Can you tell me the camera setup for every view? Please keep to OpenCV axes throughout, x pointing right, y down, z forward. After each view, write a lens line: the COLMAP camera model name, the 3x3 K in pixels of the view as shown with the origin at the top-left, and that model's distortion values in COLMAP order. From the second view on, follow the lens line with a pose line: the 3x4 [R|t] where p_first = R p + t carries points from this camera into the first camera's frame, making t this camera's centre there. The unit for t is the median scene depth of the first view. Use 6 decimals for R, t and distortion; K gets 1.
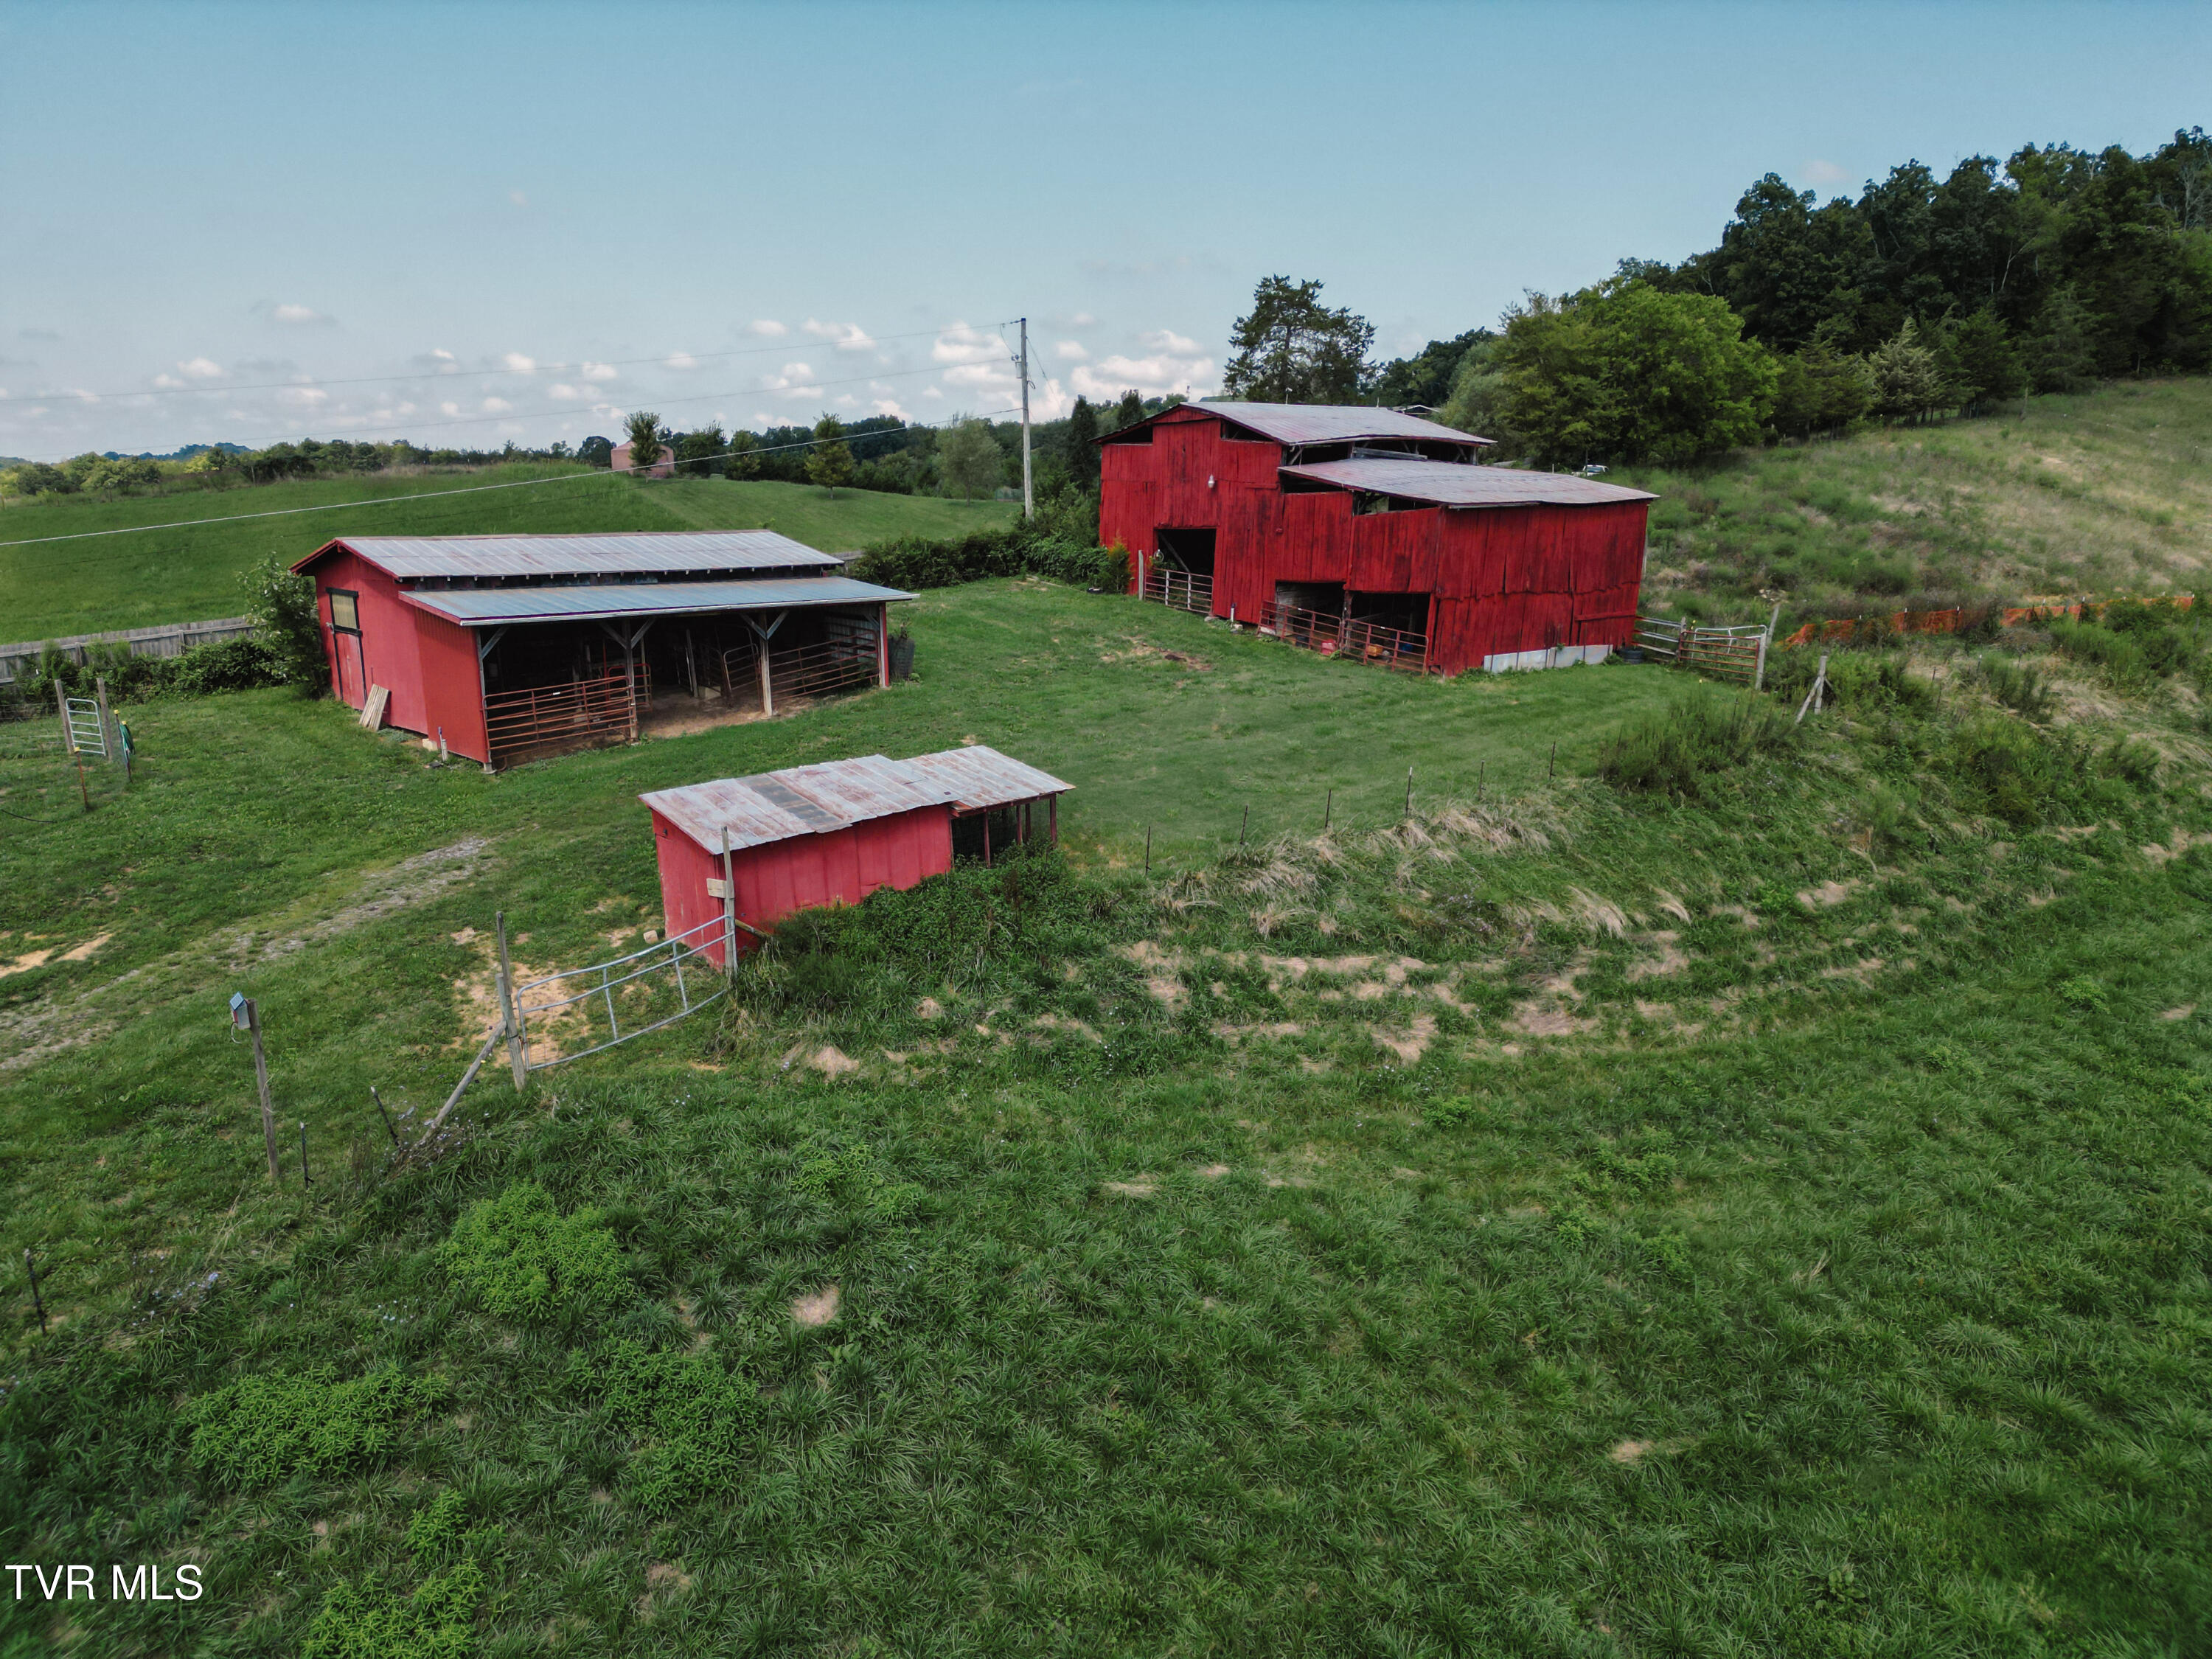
lens RADIAL K [[1521.7, 0, 1097.9], [0, 1521.7, 833.4], [0, 0, 1]] dist [0.089573, -0.085542]
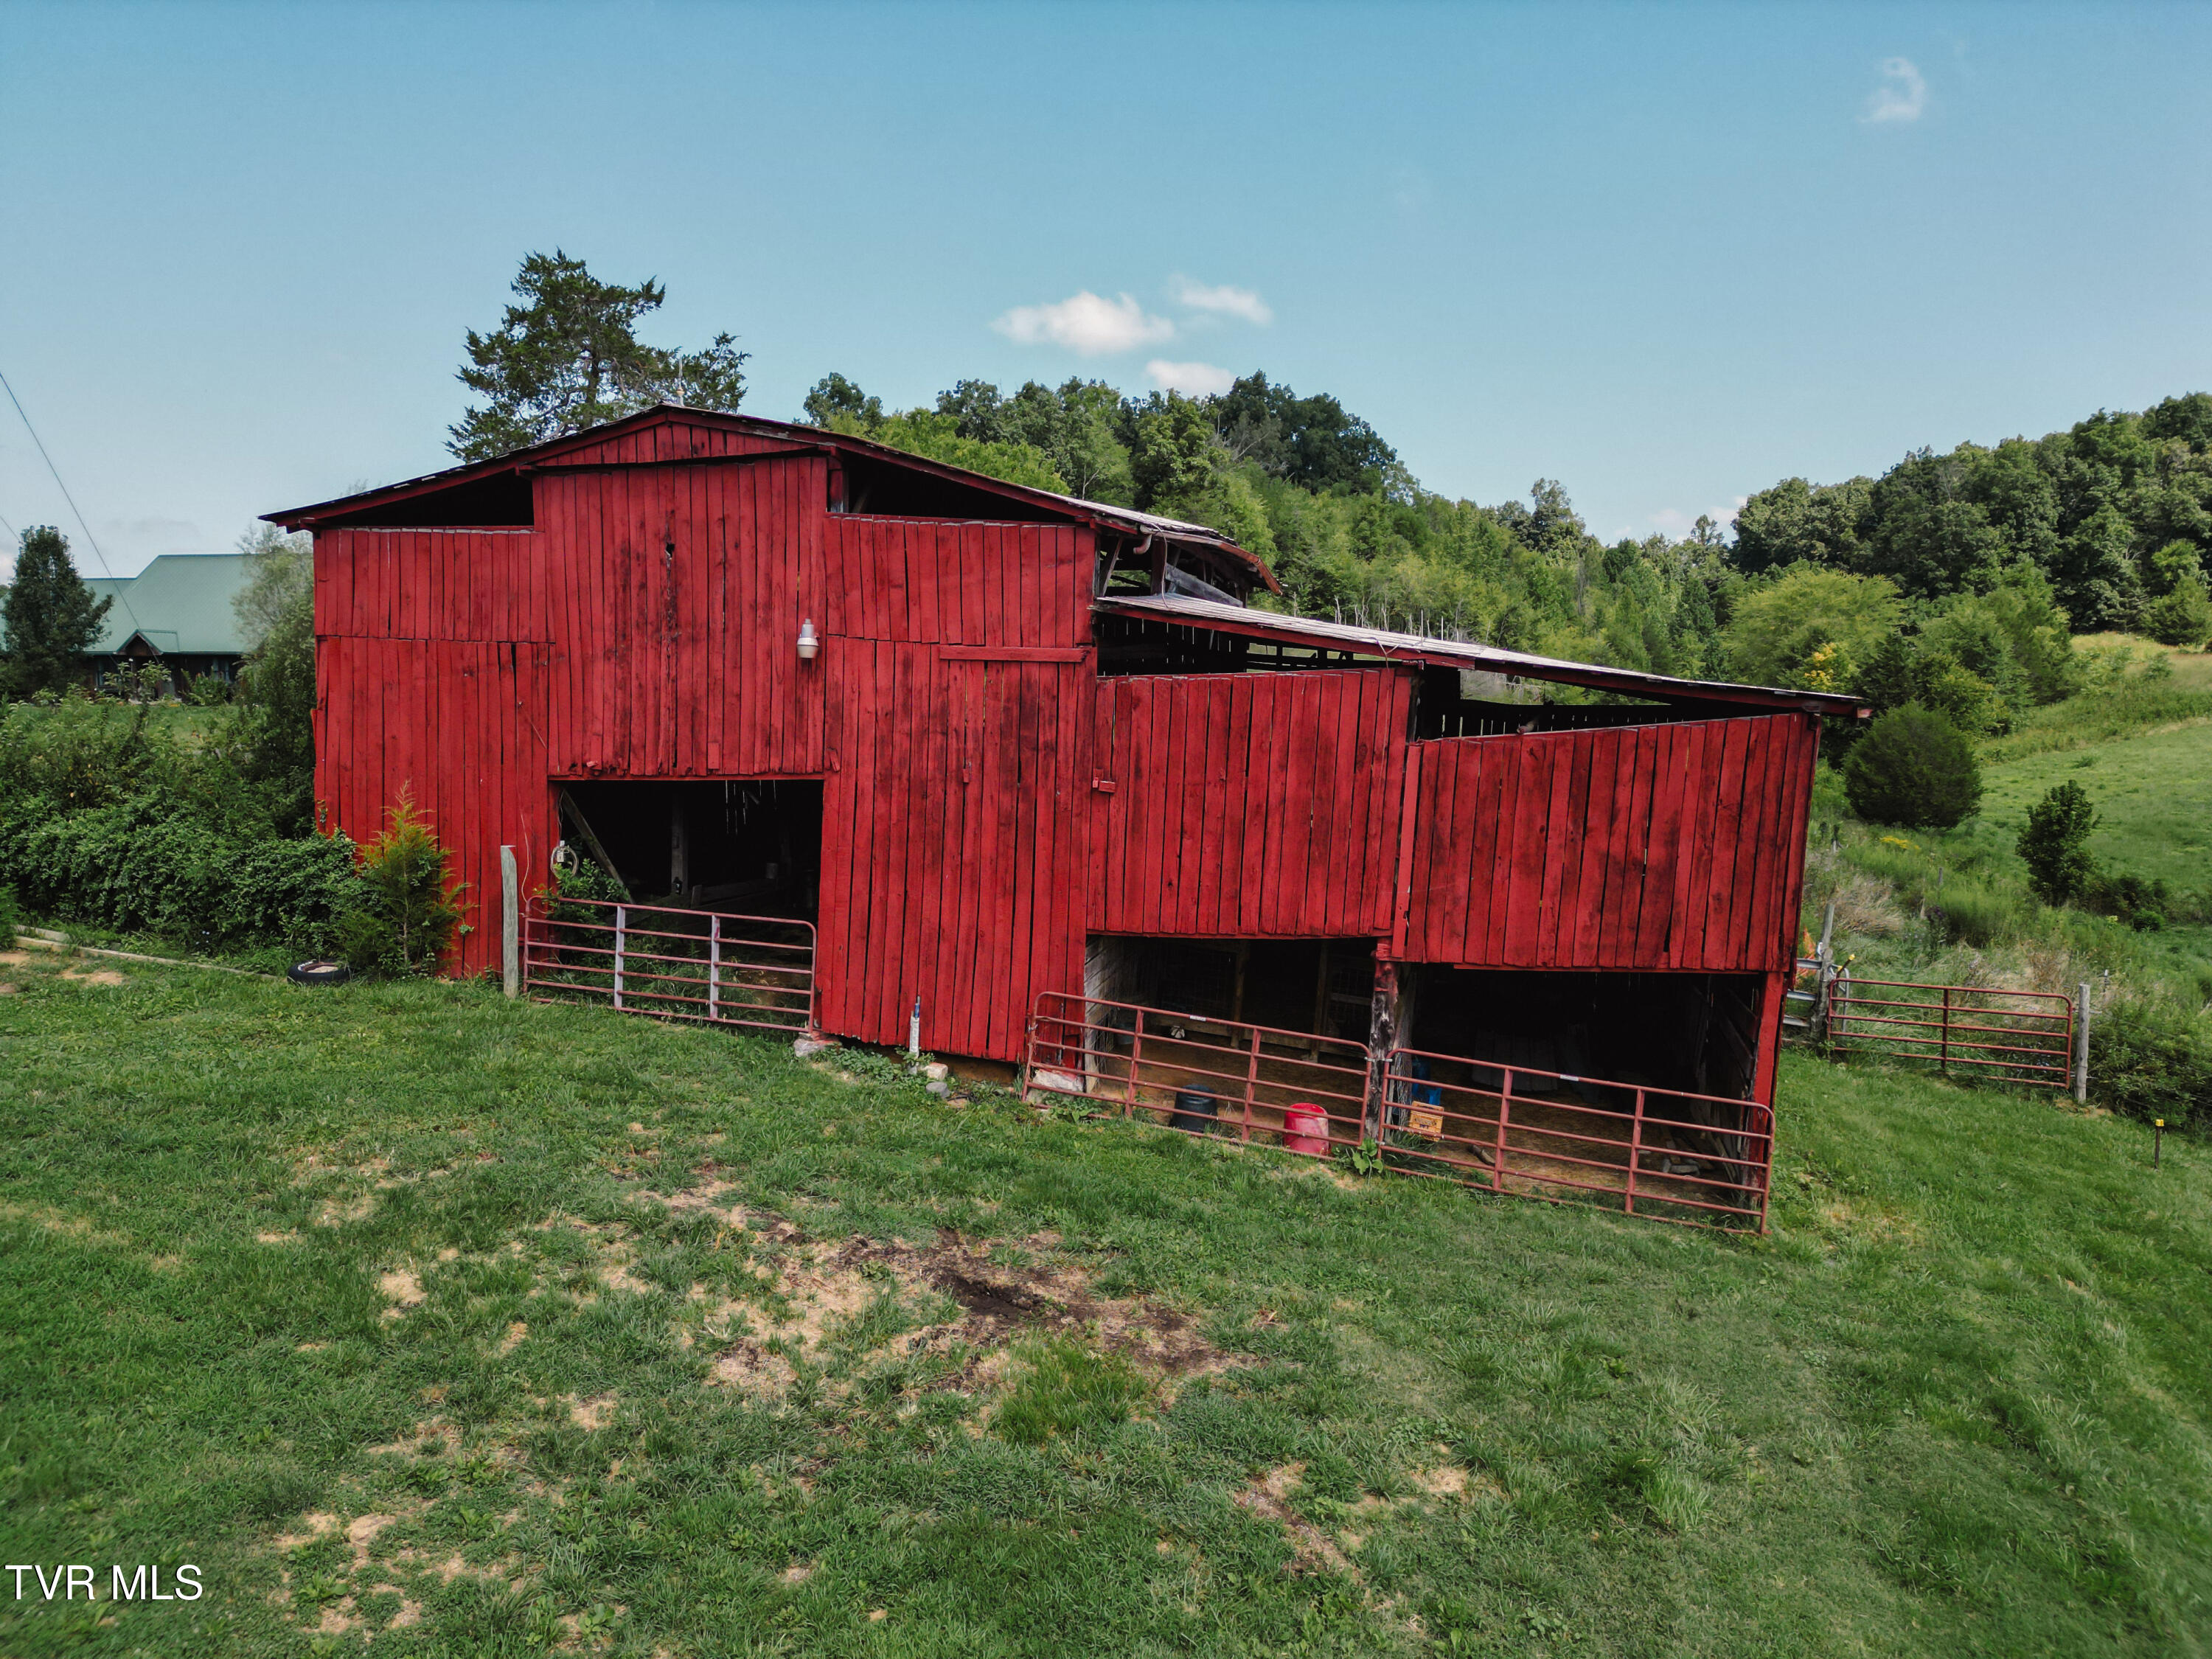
lens RADIAL K [[1542.0, 0, 1107.6], [0, 1542.0, 837.4], [0, 0, 1]] dist [0.090859, -0.091897]
pose [[0.781971, -0.048886, 0.621394, -0.064654], [0.134258, 0.986729, -0.091326, -0.116345], [-0.608683, 0.154842, 0.778157, 0.552663]]
